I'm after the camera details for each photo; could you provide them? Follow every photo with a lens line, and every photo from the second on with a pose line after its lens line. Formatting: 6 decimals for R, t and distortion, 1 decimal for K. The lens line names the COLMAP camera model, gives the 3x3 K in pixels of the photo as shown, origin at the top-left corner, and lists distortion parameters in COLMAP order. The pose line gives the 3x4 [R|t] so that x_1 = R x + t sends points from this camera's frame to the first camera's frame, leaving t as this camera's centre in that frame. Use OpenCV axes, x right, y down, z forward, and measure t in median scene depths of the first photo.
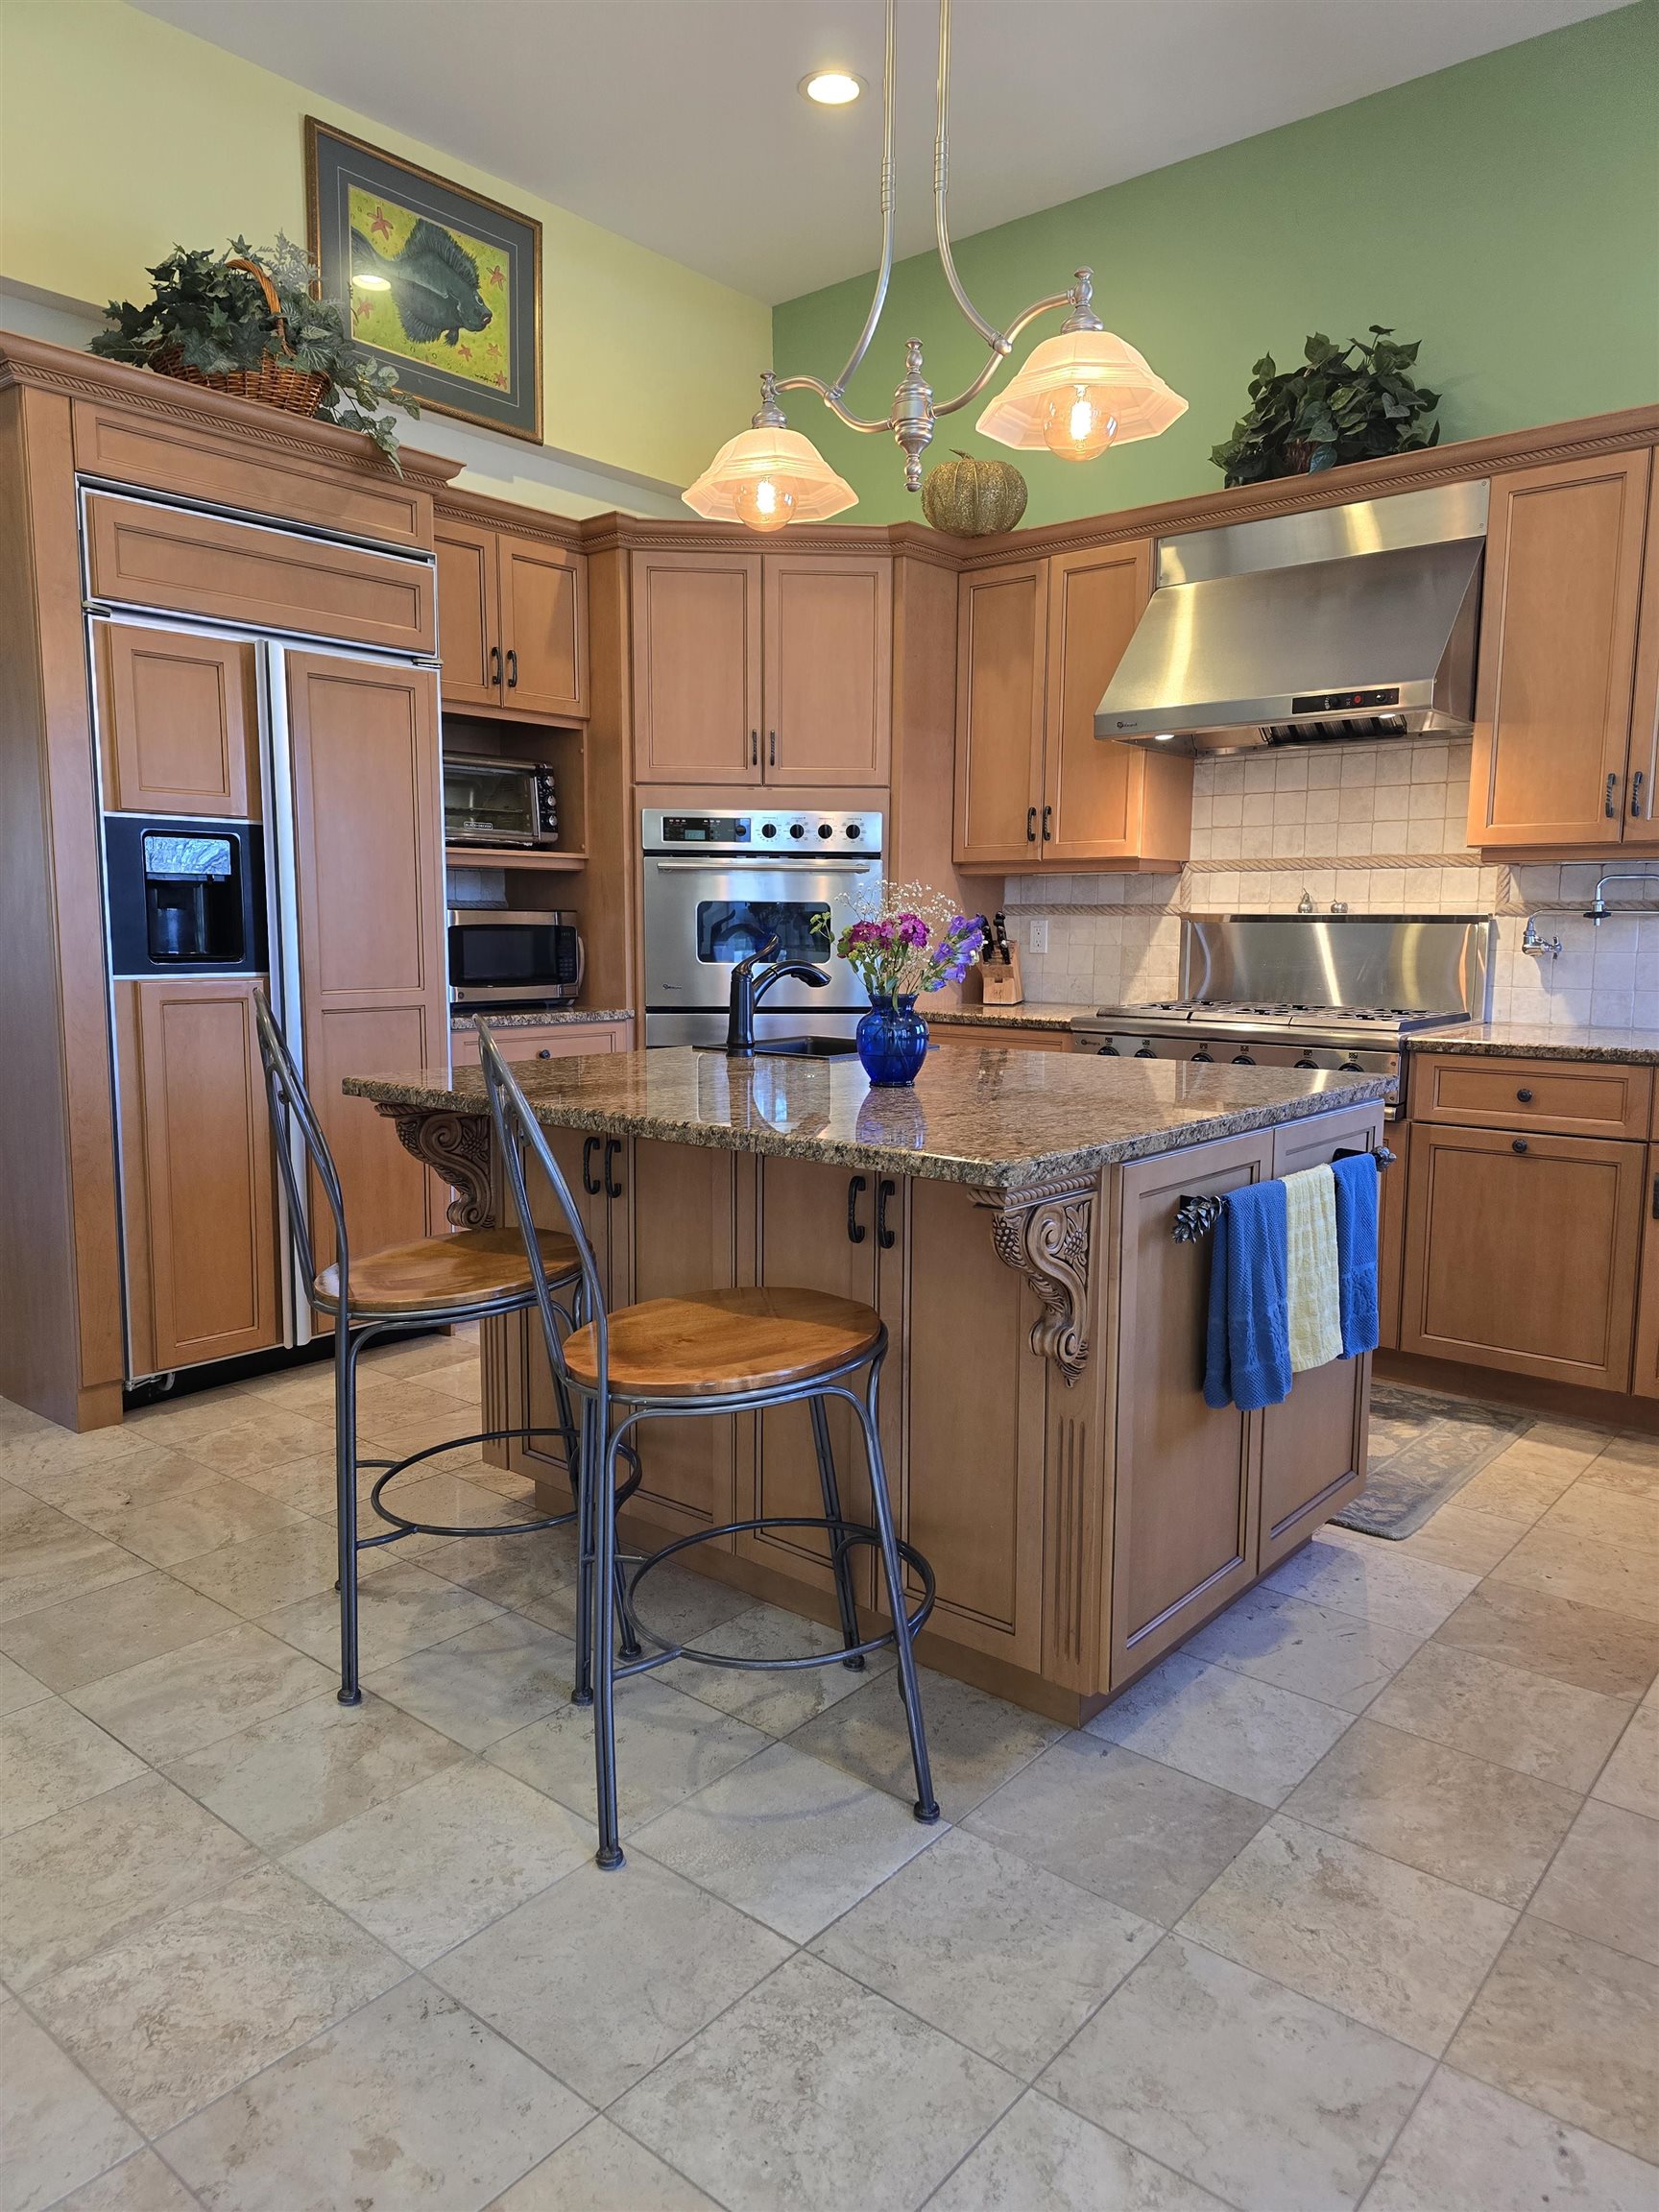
lens RADIAL K [[1470.9, 0, 833.2], [0, 1470.9, 1098.9], [0, 0, 1]] dist [0.053952, -0.045807]
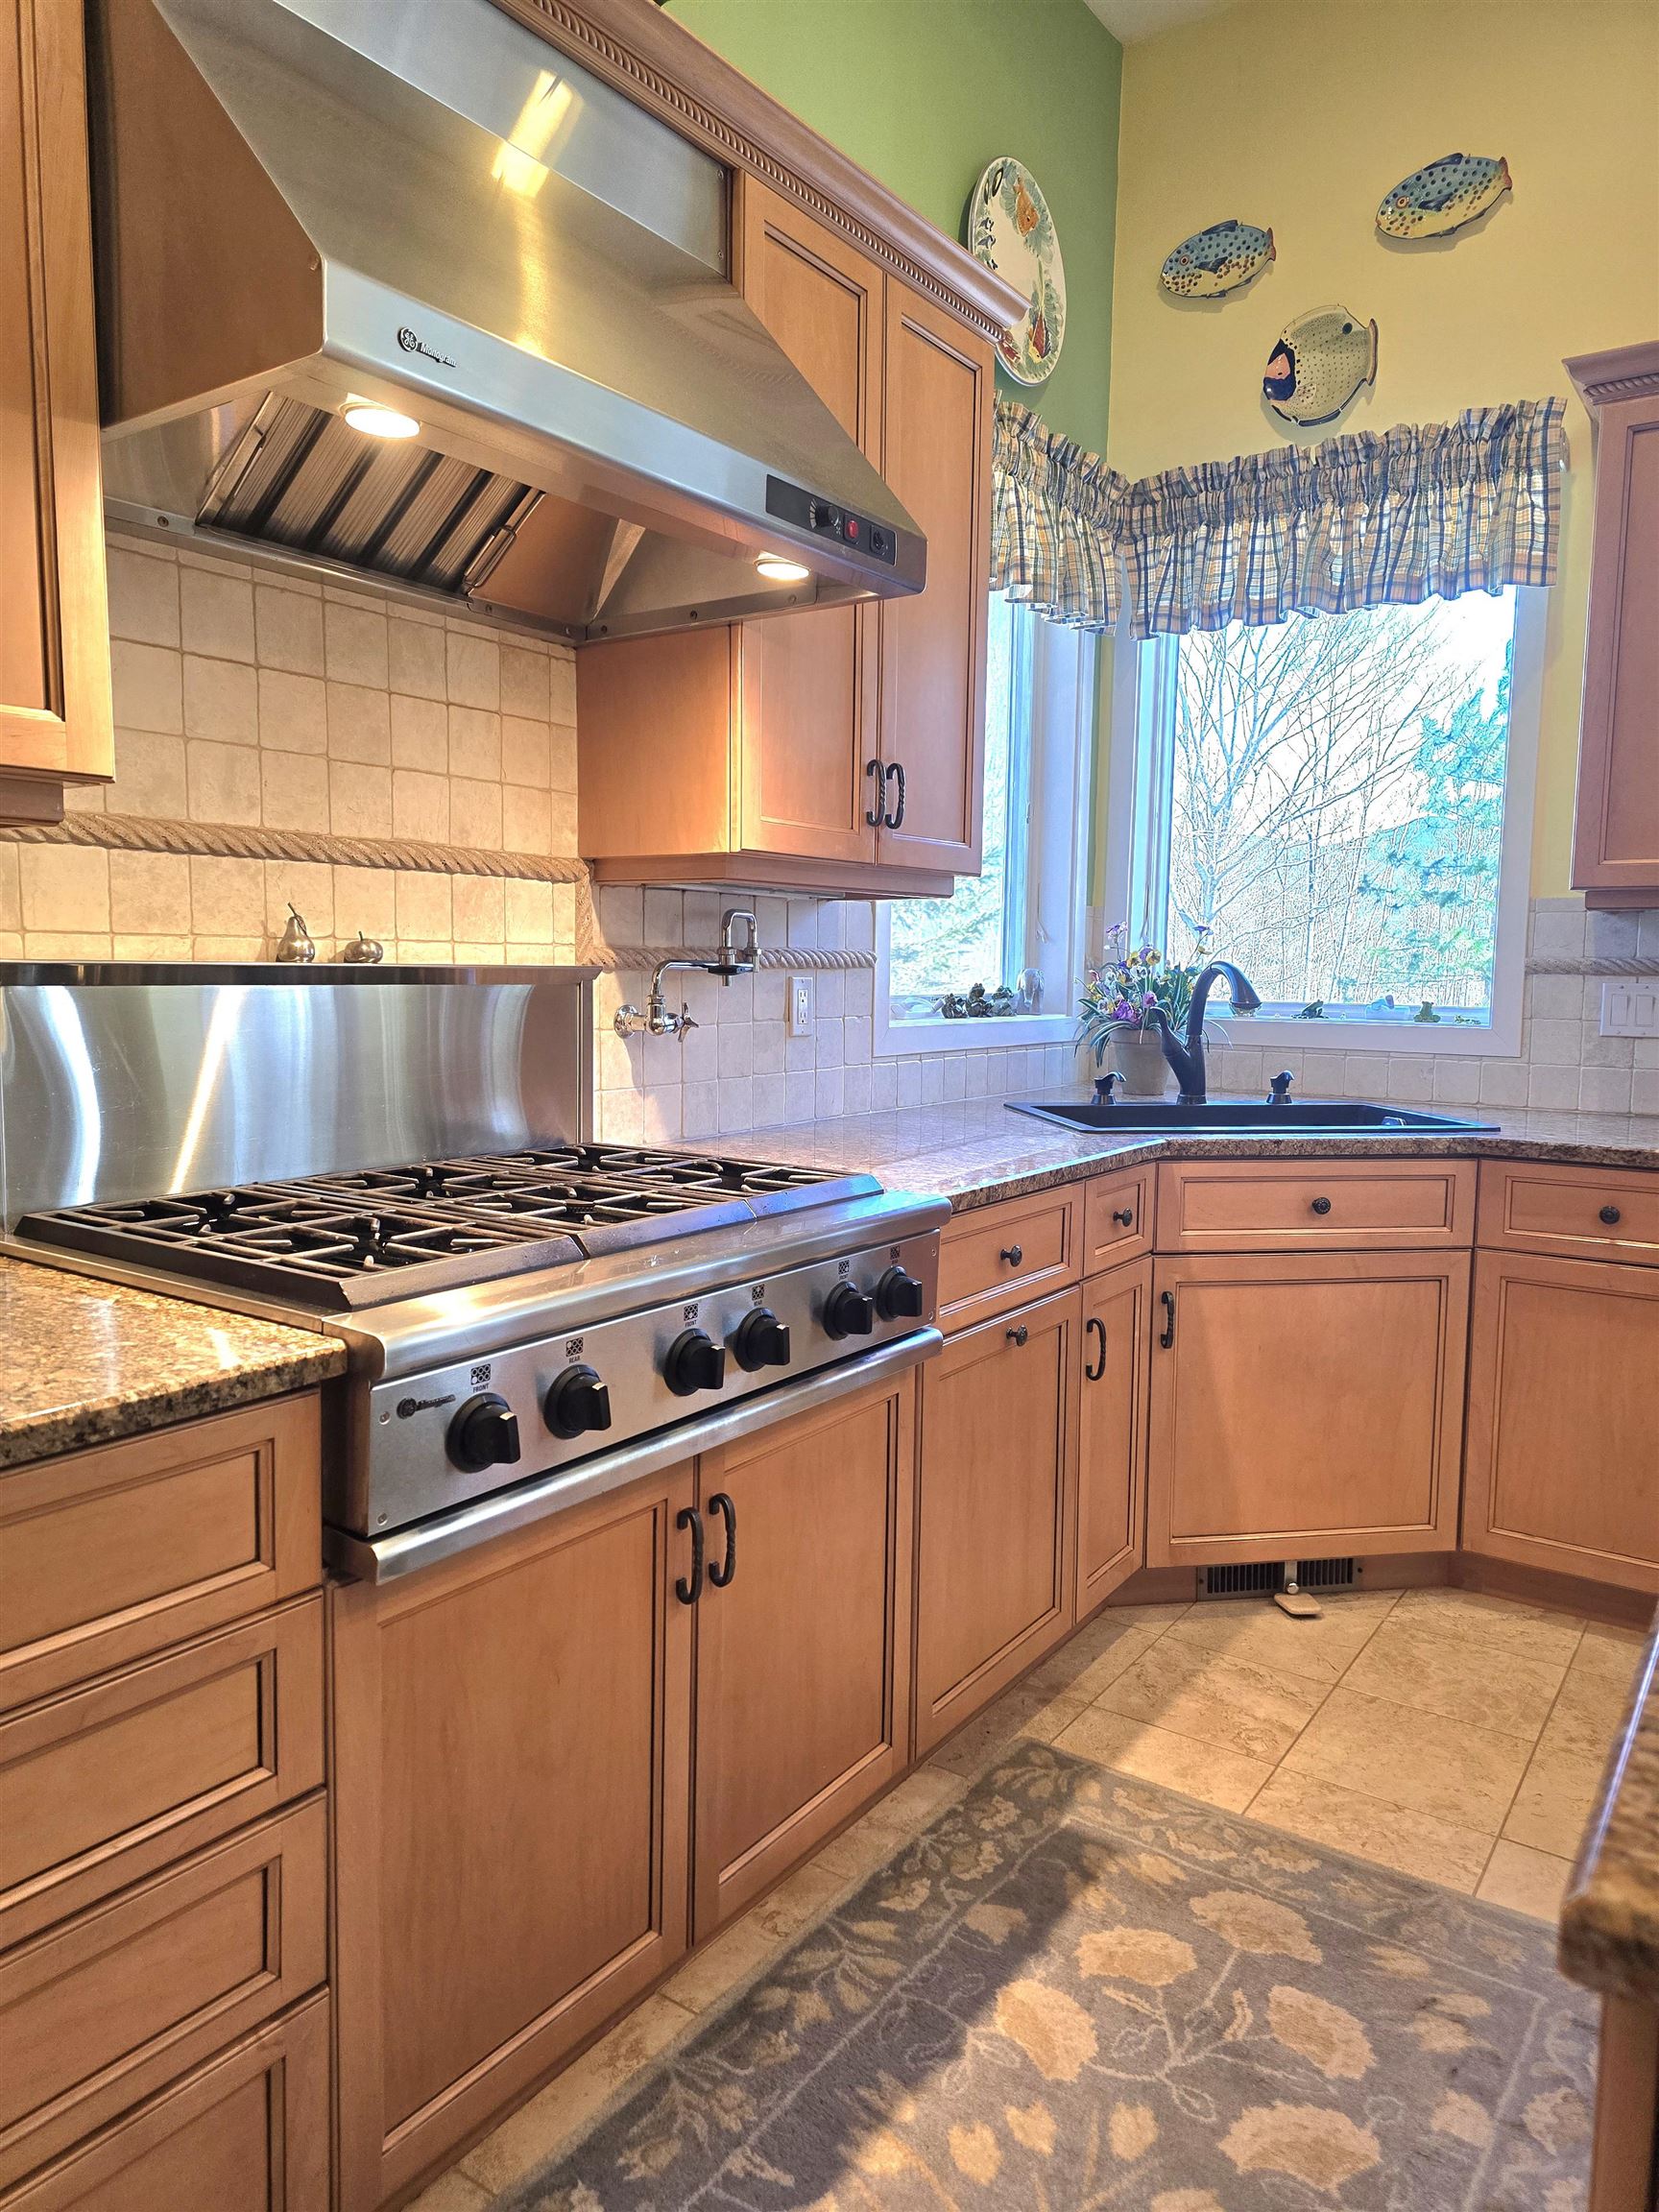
lens RADIAL K [[1470.9, 0, 833.2], [0, 1470.9, 1098.9], [0, 0, 1]] dist [0.053952, -0.045807]
pose [[-0.085805, -0.100133, 0.991267, -0.142297], [0.107358, 0.988214, 0.109117, -0.142280], [-0.990511, 0.115783, -0.074043, 1.078466]]
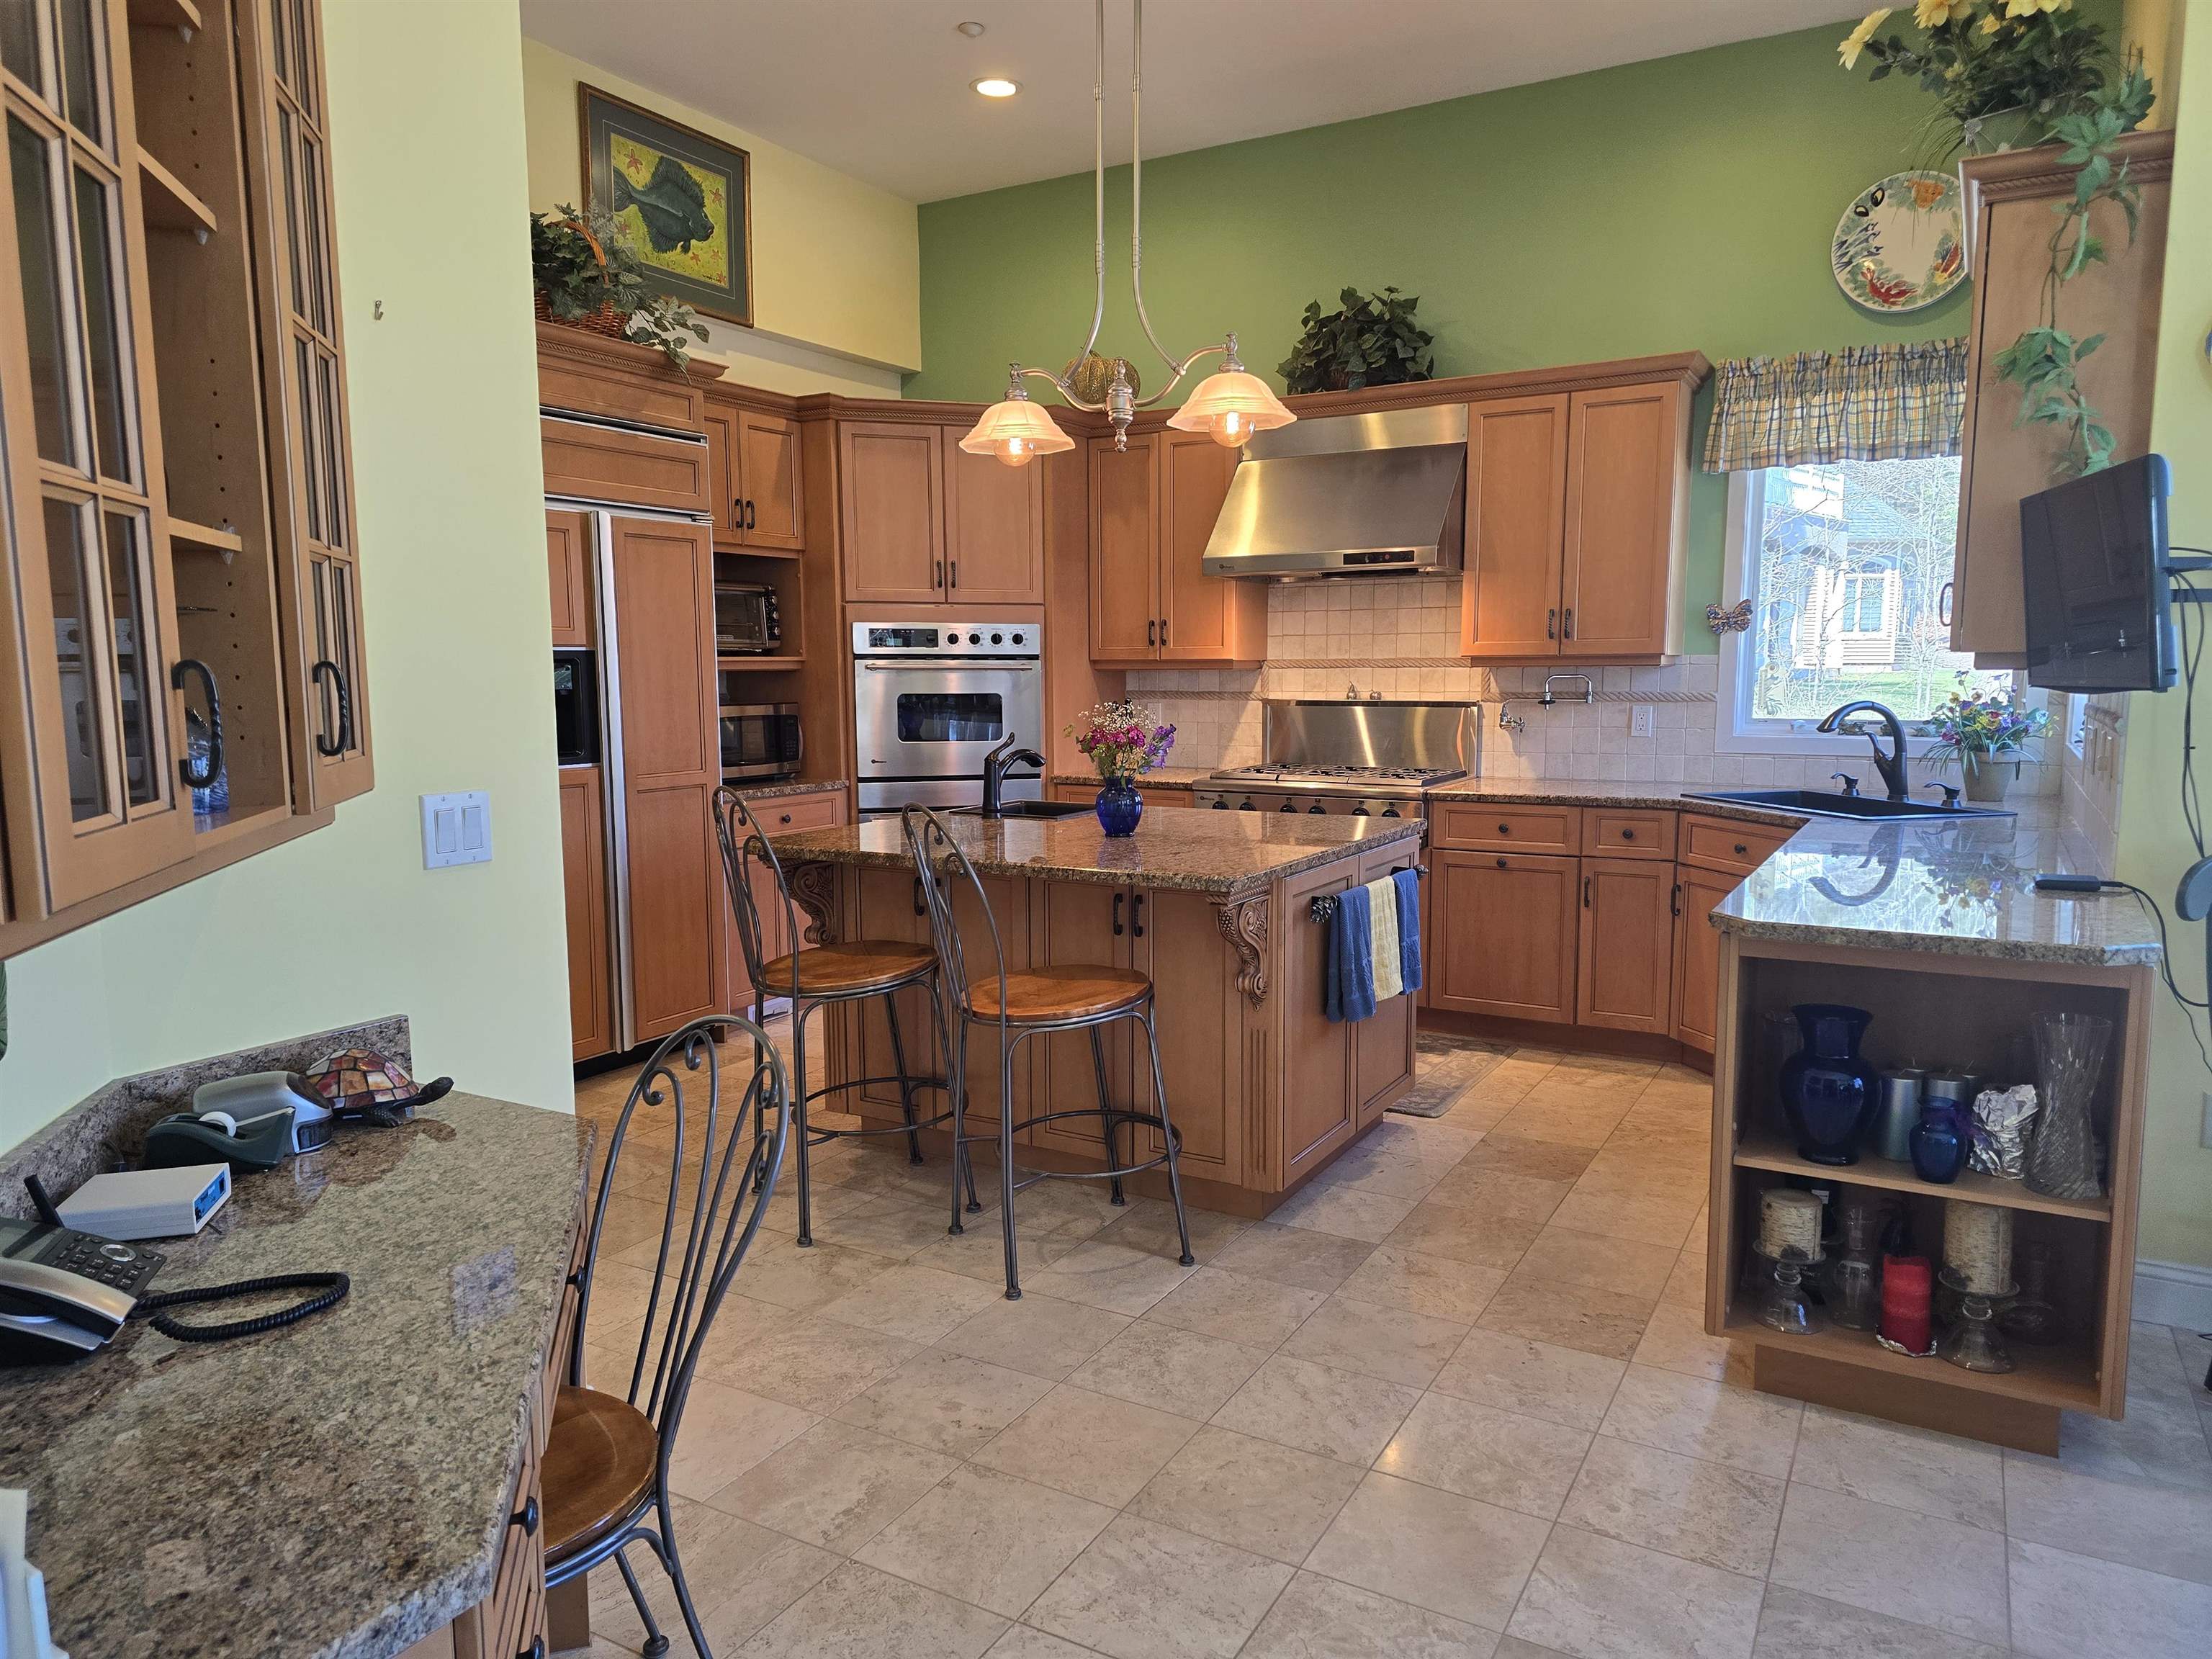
lens RADIAL K [[1459.8, 0, 1149.0], [0, 1459.8, 832.8], [0, 0, 1]] dist [0.099610, -0.139738]
pose [[0.981044, -0.030769, 0.191326, -0.157382], [0.031810, 0.999491, -0.002373, -0.005563], [-0.191156, 0.008414, 0.981524, -0.359651]]
